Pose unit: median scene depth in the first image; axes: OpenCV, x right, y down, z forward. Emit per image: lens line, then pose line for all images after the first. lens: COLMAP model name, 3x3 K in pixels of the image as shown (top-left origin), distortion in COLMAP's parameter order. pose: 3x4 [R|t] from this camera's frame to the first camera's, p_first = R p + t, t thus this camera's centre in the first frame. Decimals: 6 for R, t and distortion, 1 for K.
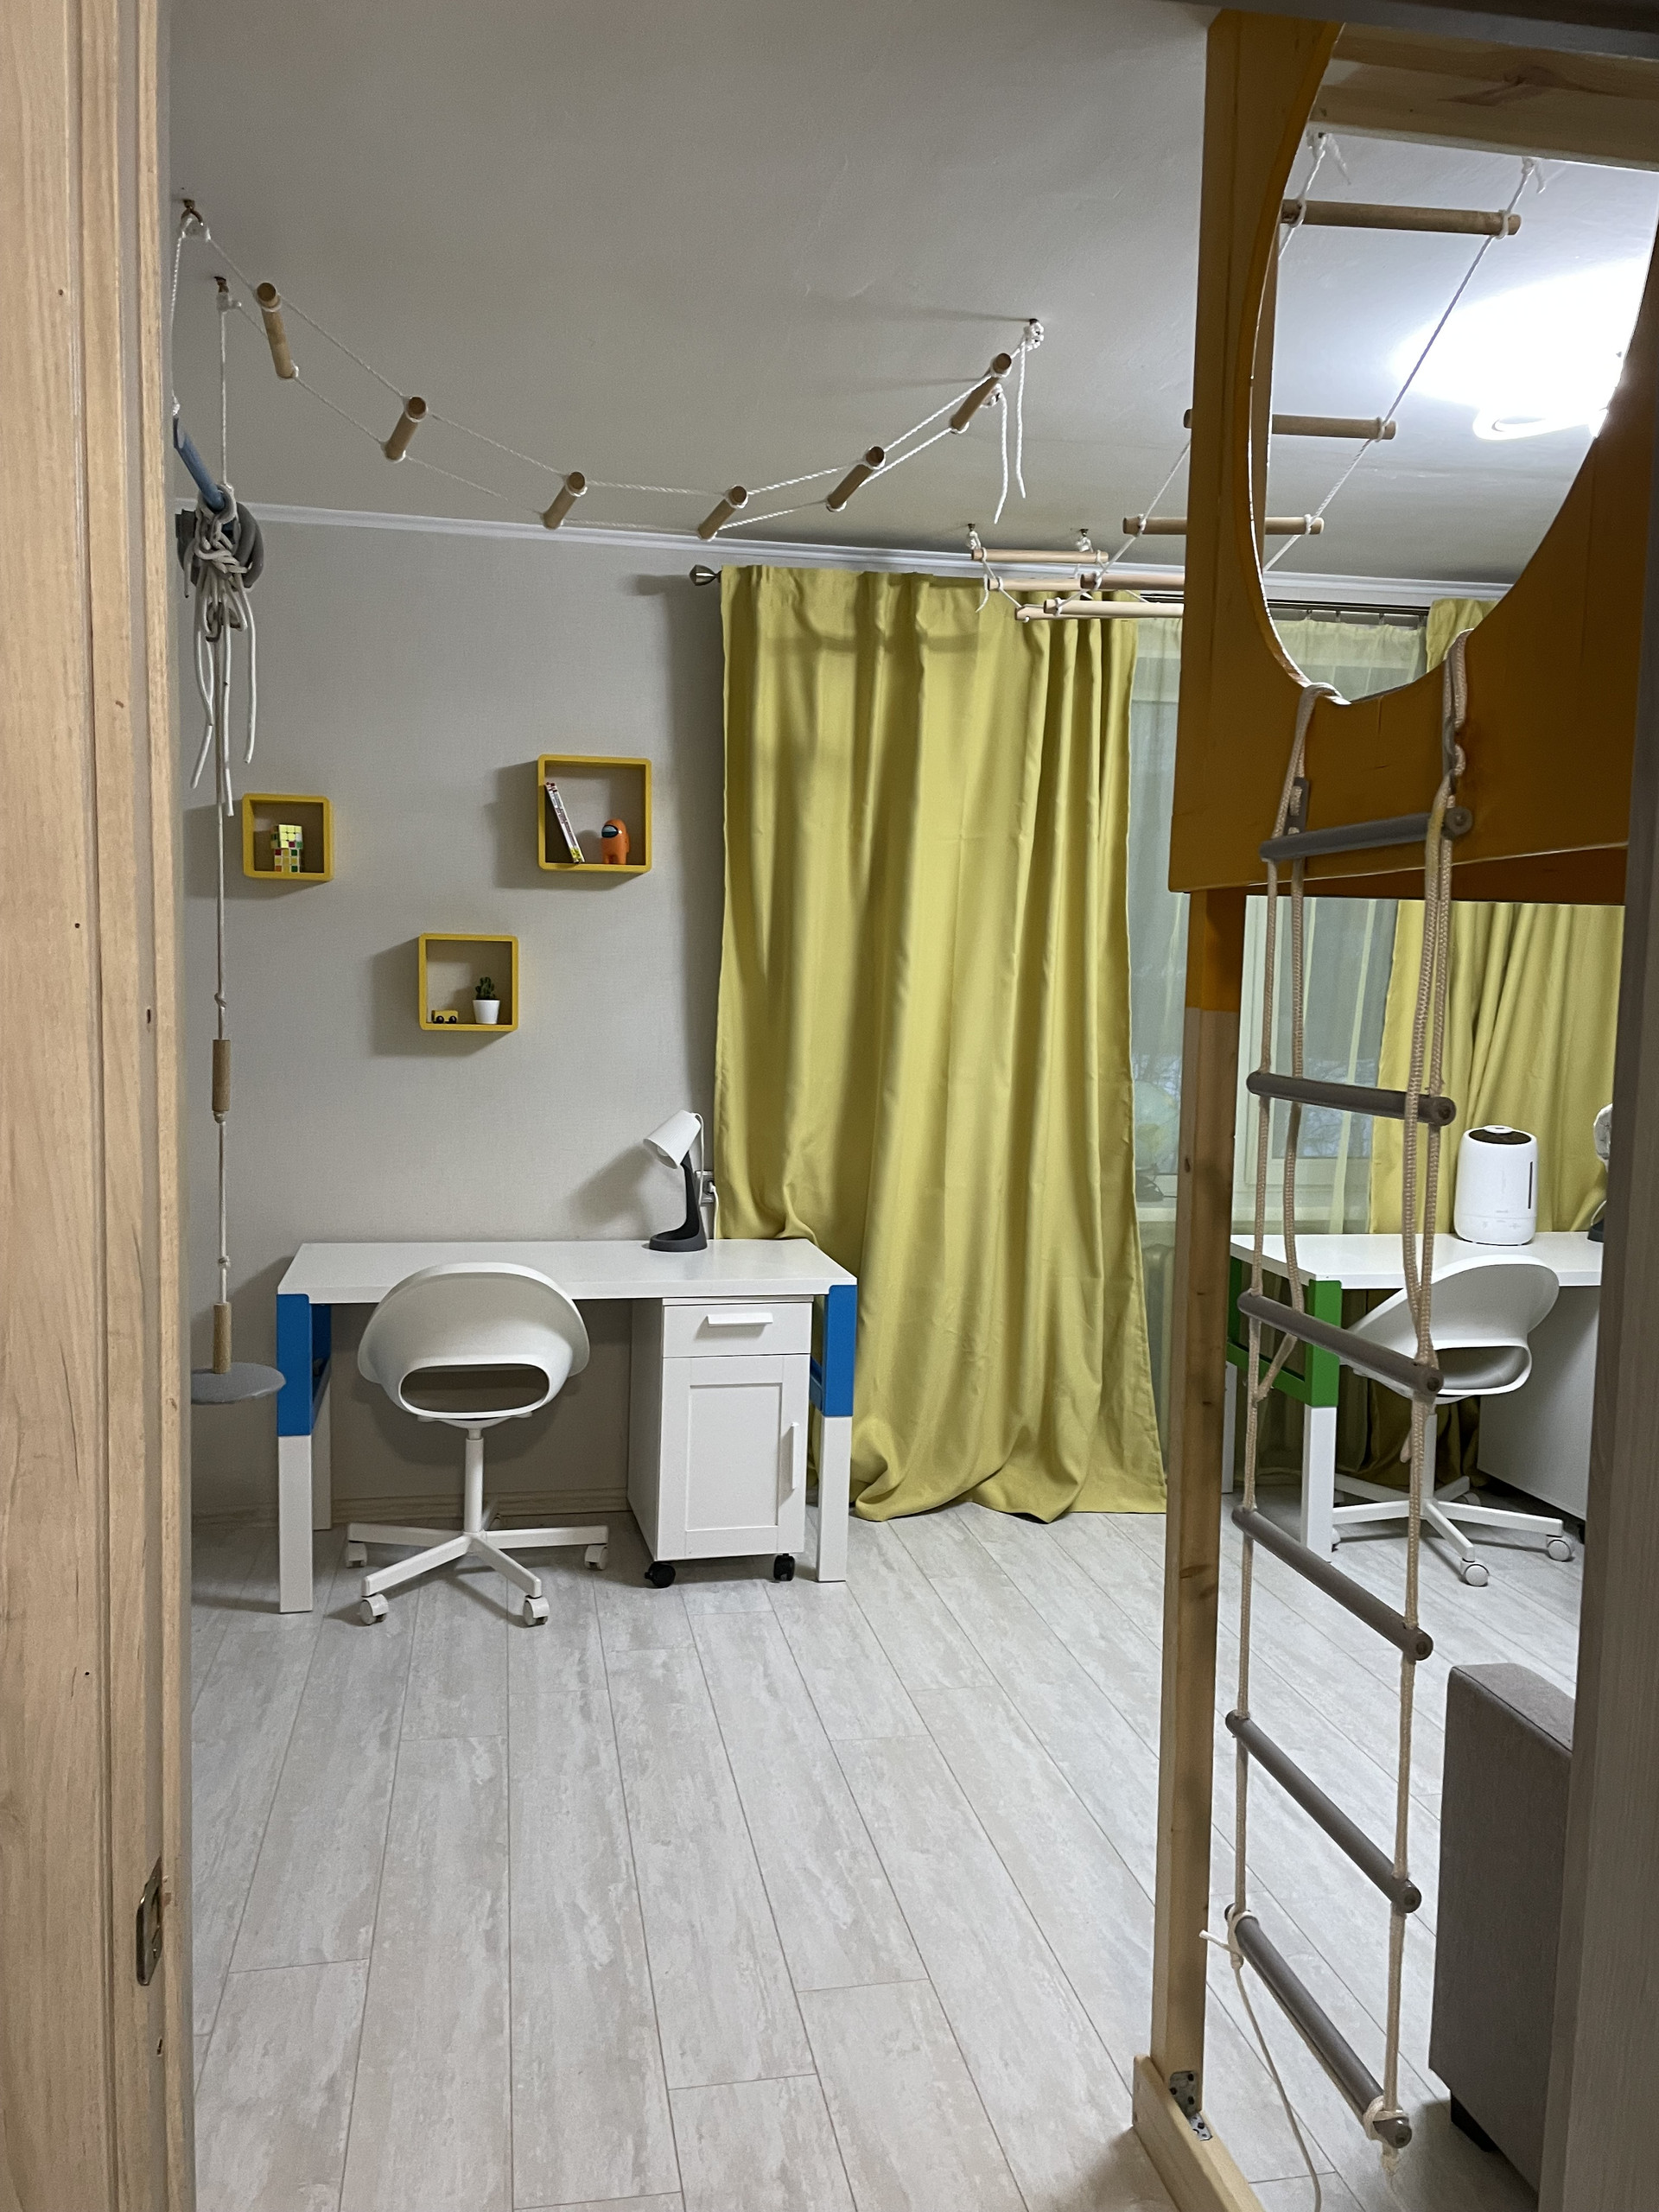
lens RADIAL K [[1674.4, 0, 834.2], [0, 1674.4, 1104.1], [0, 0, 1]] dist [0.058015, -0.086558]
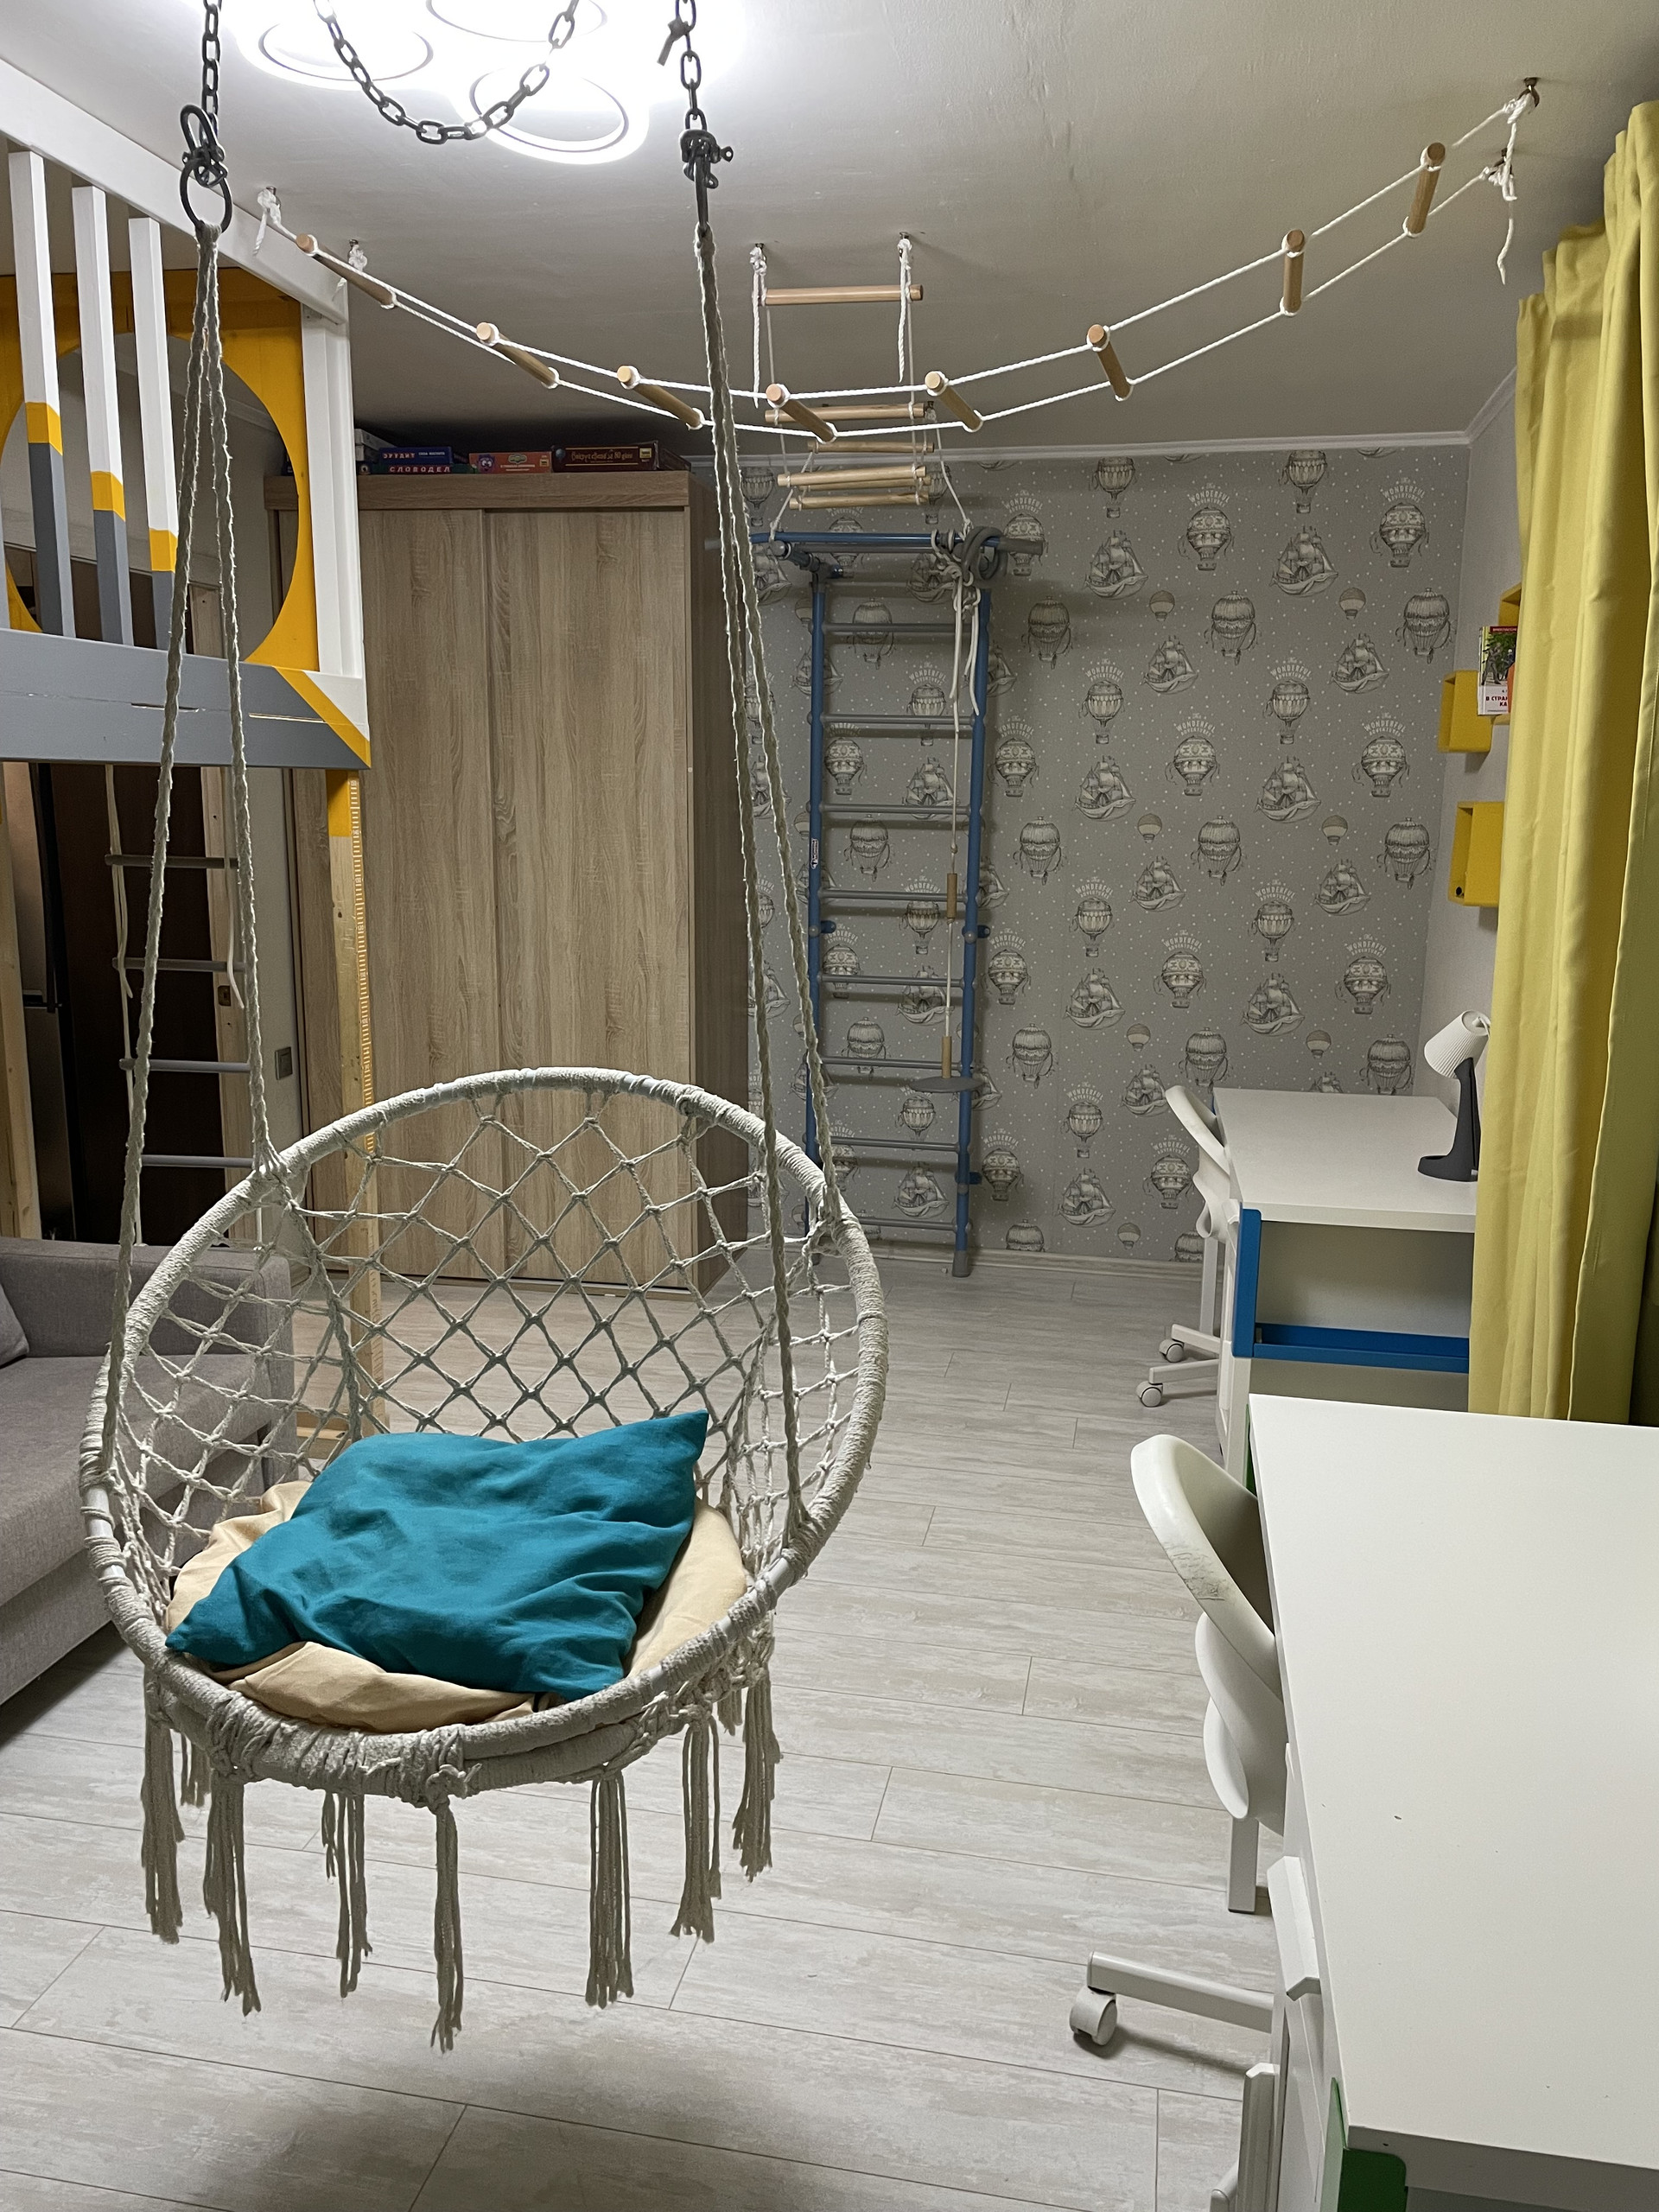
lens RADIAL K [[1674.4, 0, 838.3], [0, 1674.4, 1099.9], [0, 0, 1]] dist [0.058015, -0.086558]
pose [[-0.381957, 0.152115, -0.911576, 0.969268], [-0.090165, 0.975522, 0.200566, -0.118234], [0.919771, 0.158799, -0.358892, 1.219687]]
